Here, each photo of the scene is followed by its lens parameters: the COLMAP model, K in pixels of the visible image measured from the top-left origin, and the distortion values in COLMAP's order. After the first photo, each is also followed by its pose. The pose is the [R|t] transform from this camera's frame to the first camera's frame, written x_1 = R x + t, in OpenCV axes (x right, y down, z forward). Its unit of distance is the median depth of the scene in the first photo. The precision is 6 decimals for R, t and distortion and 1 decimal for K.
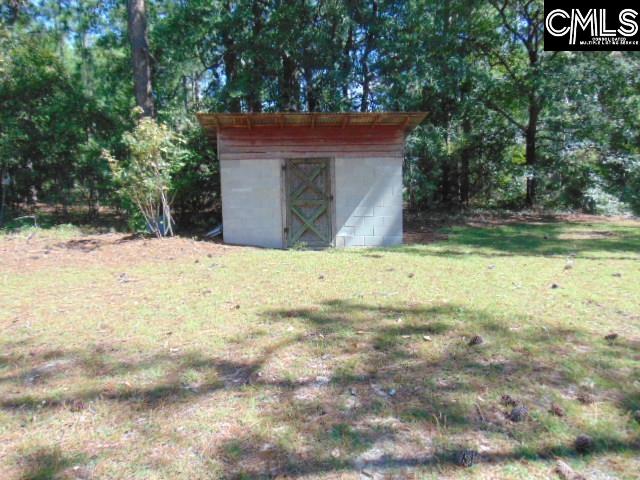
lens RADIAL K [[479.6, 0, 321.0], [0, 479.6, 238.6], [0, 0, 1]] dist [-0.032386, 0.072826]
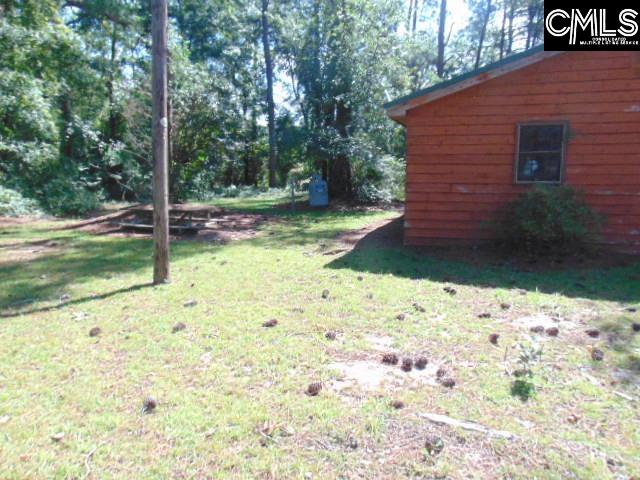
lens RADIAL K [[479.6, 0, 321.0], [0, 479.6, 238.6], [0, 0, 1]] dist [-0.032386, 0.072826]
pose [[0.373367, -0.112351, 0.920855, 0.043273], [0.095352, 0.992029, 0.082374, -0.025207], [-0.922770, 0.057050, 0.381104, 0.202629]]
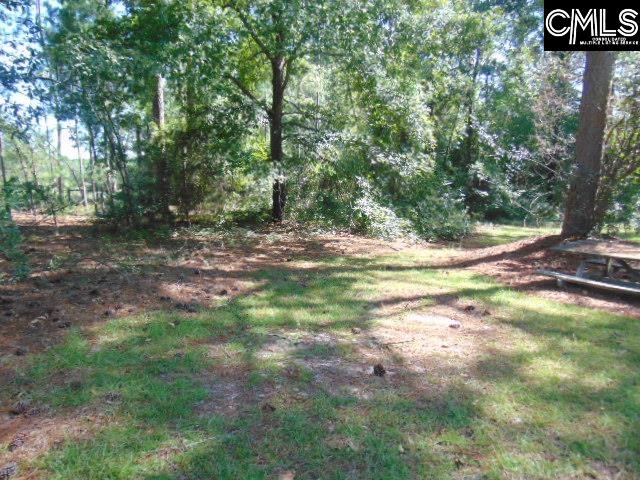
lens RADIAL K [[479.6, 0, 321.0], [0, 479.6, 238.6], [0, 0, 1]] dist [-0.032386, 0.072826]
pose [[0.860387, -0.034010, 0.508504, 0.155800], [0.034568, 0.999367, 0.008350, -0.052946], [-0.508467, 0.010394, 0.861019, 0.422109]]
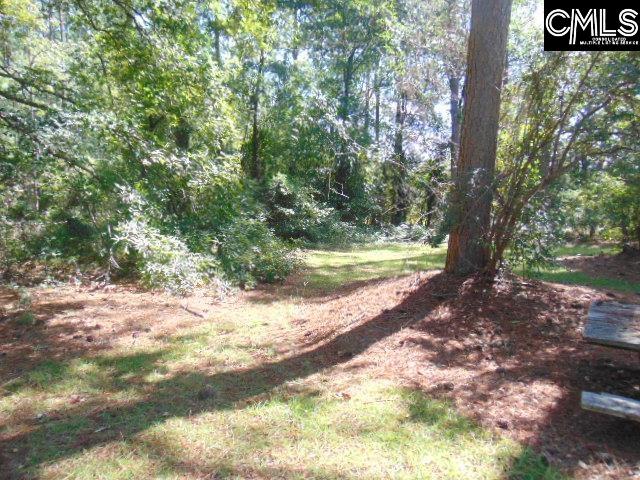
lens RADIAL K [[479.6, 0, 321.0], [0, 479.6, 238.6], [0, 0, 1]] dist [-0.032386, 0.072826]
pose [[0.536161, -0.036486, 0.843327, 0.301033], [0.071965, 0.997404, -0.002601, -0.075420], [-0.841042, 0.062084, 0.537395, 0.626581]]
